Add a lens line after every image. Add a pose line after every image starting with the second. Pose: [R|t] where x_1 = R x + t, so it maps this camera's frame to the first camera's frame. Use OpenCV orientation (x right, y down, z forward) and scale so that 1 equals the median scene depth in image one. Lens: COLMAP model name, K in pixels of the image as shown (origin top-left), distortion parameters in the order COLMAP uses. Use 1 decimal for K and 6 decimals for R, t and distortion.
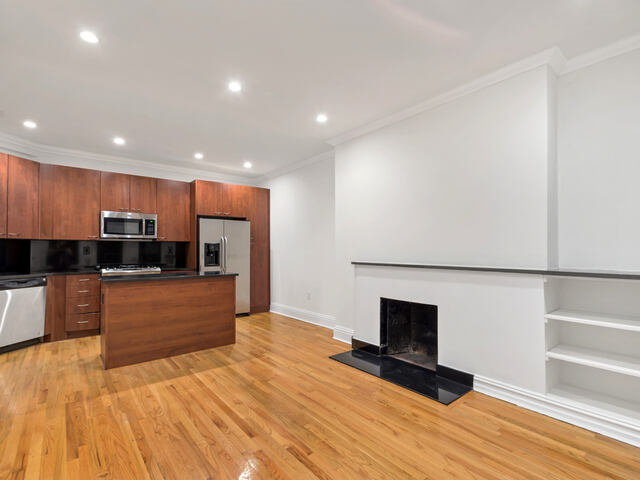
lens RADIAL K [[310.6, 0, 326.1], [0, 310.6, 244.5], [0, 0, 1]] dist [-0.000182, -0.000078]
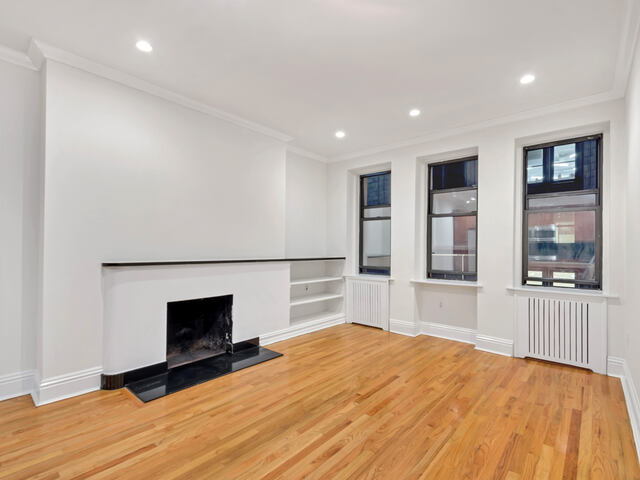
lens RADIAL K [[310.6, 0, 326.1], [0, 310.6, 244.5], [0, 0, 1]] dist [-0.000182, -0.000078]
pose [[-0.157494, 0.001711, 0.987519, -0.991831], [-0.029320, 0.999550, -0.006408, 0.008340], [-0.987085, -0.029963, -0.157373, 0.976233]]
